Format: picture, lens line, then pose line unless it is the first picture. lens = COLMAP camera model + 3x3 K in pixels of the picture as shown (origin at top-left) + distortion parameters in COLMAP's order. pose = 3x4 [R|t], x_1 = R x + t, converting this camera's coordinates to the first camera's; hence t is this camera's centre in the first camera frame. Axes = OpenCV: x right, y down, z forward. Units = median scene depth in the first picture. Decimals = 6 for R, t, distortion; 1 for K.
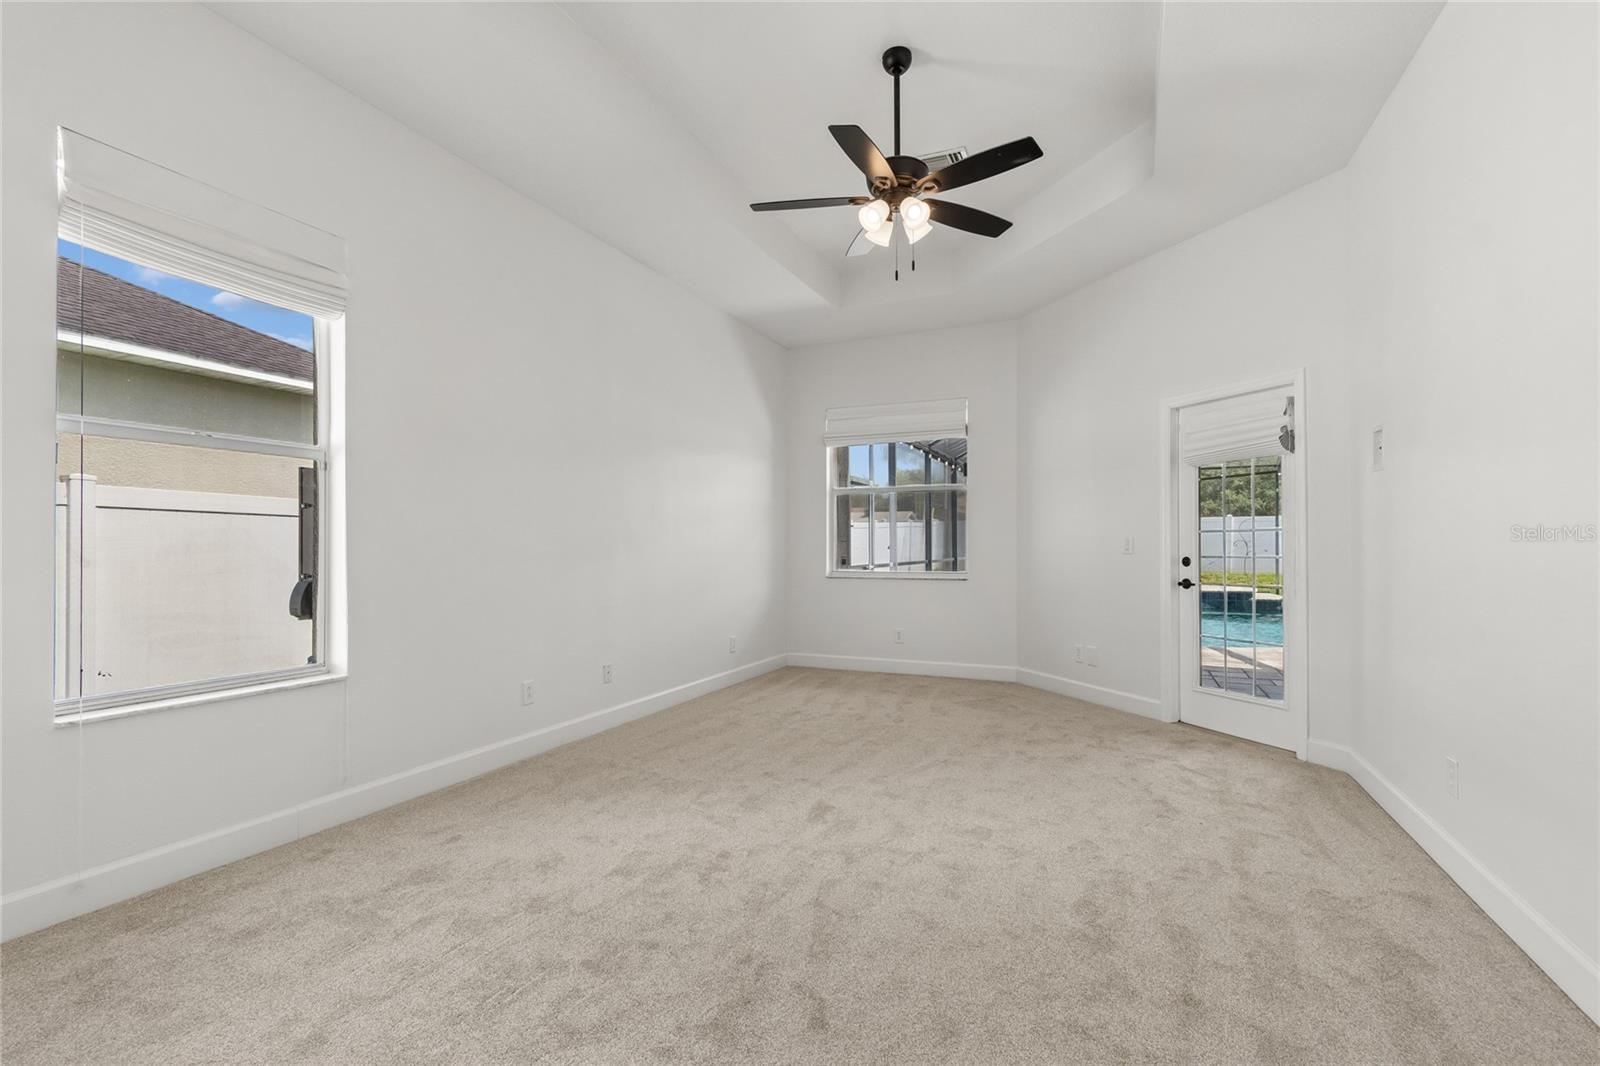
lens RADIAL K [[723.1, 0, 800.0], [0, 723.1, 533.0], [0, 0, 1]] dist [0.001680, 0.000323]
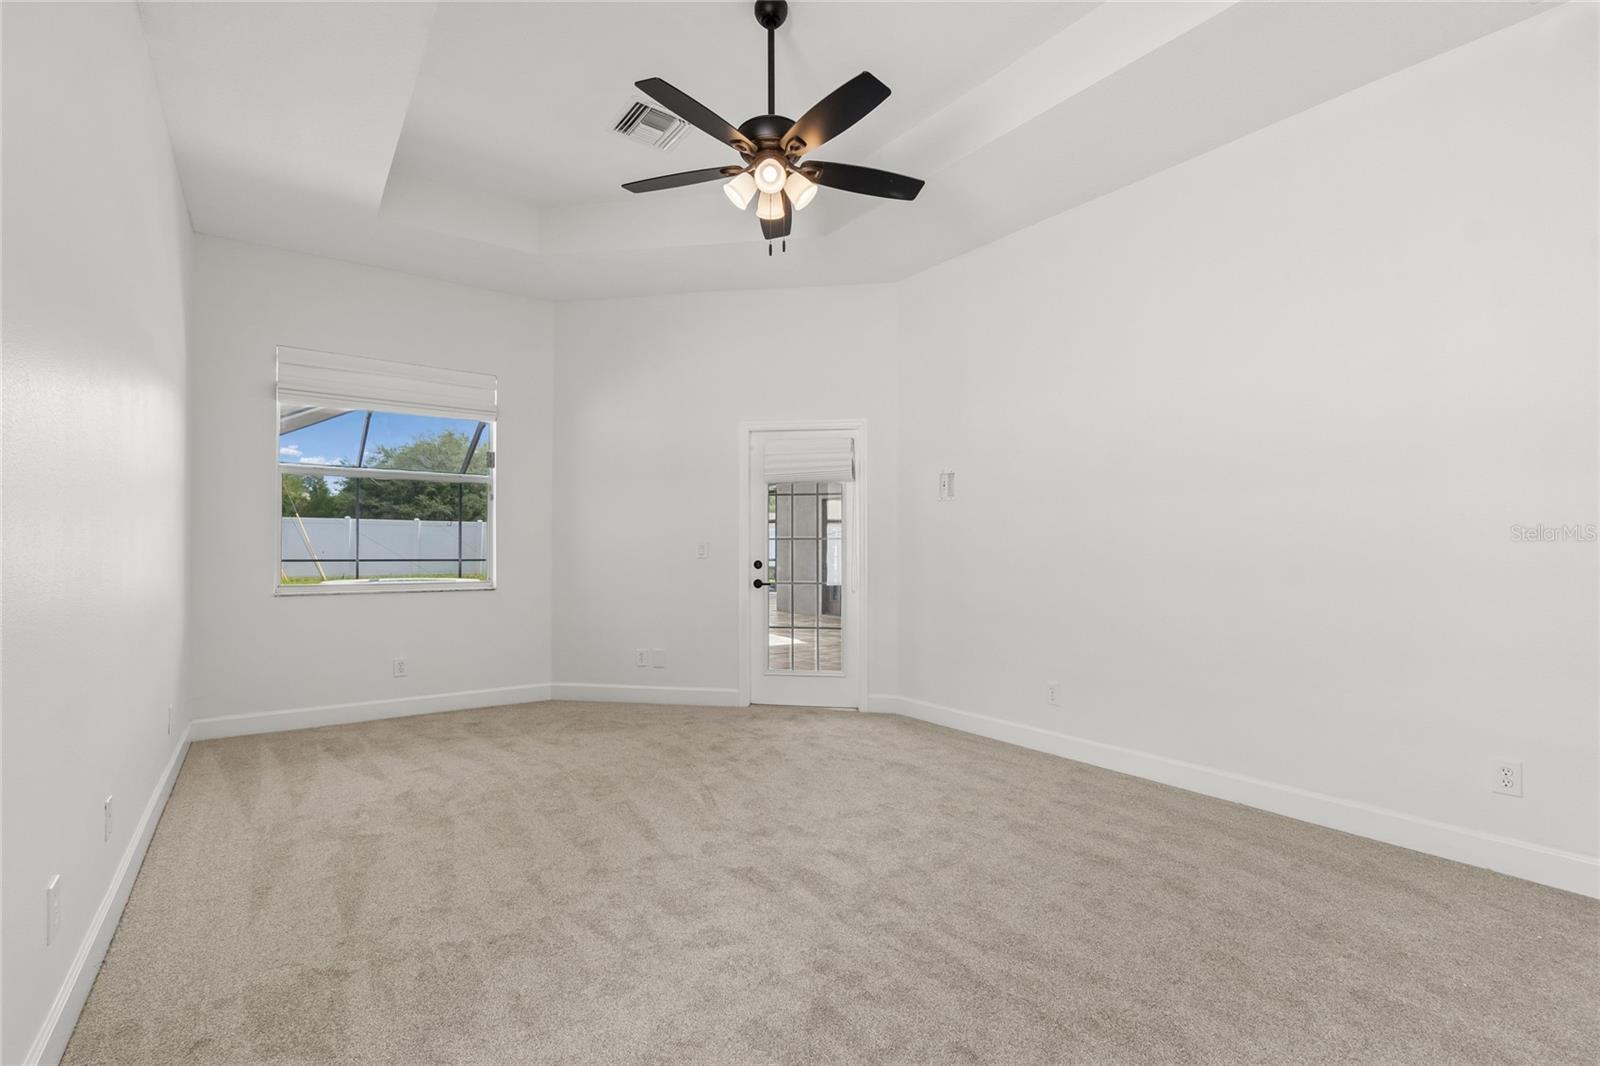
lens RADIAL K [[717.0, 0, 800.0], [0, 717.0, 533.0], [0, 0, 1]] dist [0.003440, 0.000431]
pose [[0.512651, 0.023970, 0.858262, -0.516952], [-0.019997, 0.999672, -0.015975, 0.007484], [-0.858364, -0.008973, 0.512962, 0.435335]]
